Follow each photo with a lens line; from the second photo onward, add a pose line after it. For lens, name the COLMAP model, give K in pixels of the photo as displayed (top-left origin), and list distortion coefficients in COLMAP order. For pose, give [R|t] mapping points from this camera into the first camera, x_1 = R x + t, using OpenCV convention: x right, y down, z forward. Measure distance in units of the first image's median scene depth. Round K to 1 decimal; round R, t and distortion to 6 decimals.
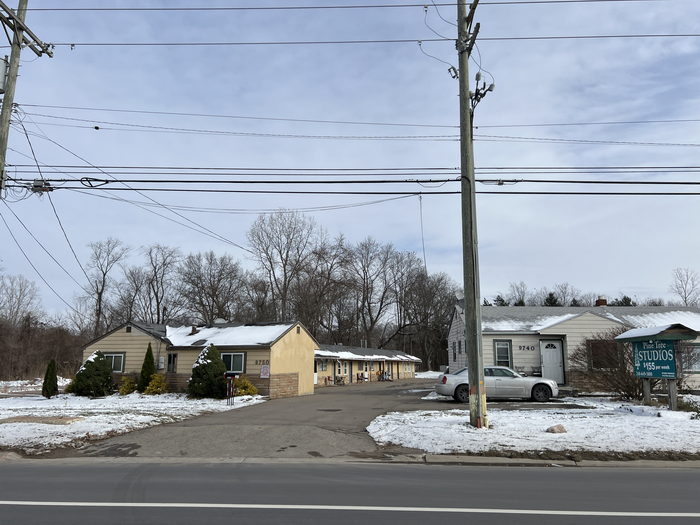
lens RADIAL K [[560.9, 0, 348.7], [0, 560.9, 239.8], [0, 0, 1]] dist [0.102434, -0.154479]
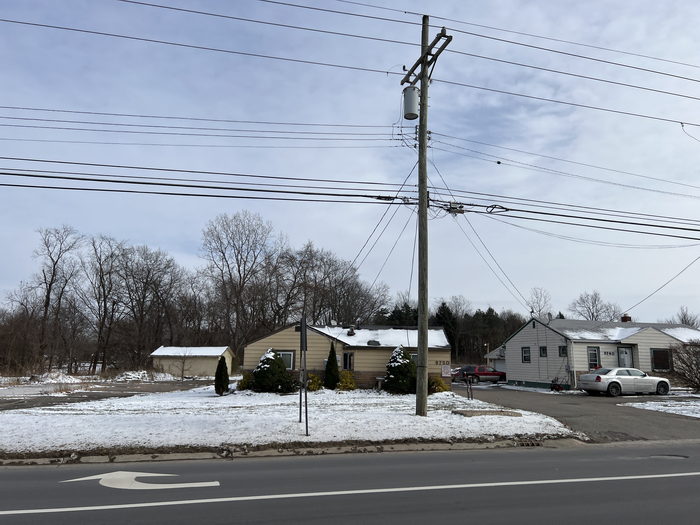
lens RADIAL K [[535.3, 0, 352.4], [0, 535.3, 247.6], [0, 0, 1]] dist [0.069136, -0.103545]
pose [[0.947573, 0.076189, 0.310325, -0.342066], [-0.078397, 0.996908, -0.005369, 0.002231], [-0.309774, -0.019242, 0.950615, 0.011980]]
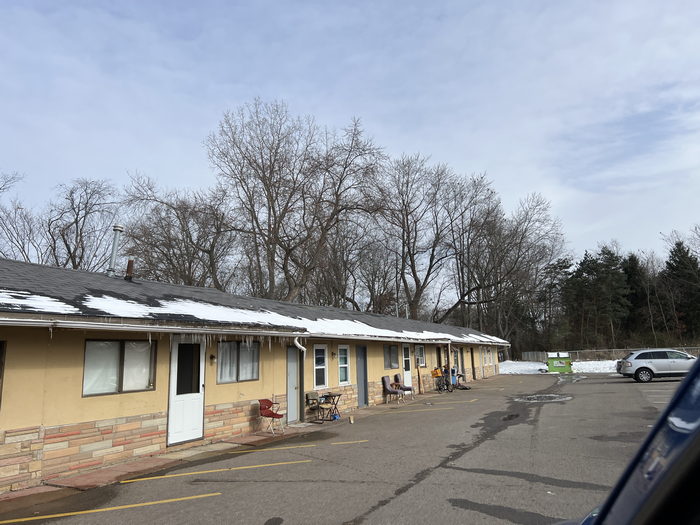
lens RADIAL K [[542.5, 0, 375.4], [0, 542.5, 262.8], [0, 0, 1]] dist [0.050947, -0.005966]
pose [[0.998840, -0.033821, -0.034262, 0.024958], [0.035548, 0.998059, 0.051135, 0.140030], [0.032466, -0.052294, 0.998104, 0.633417]]
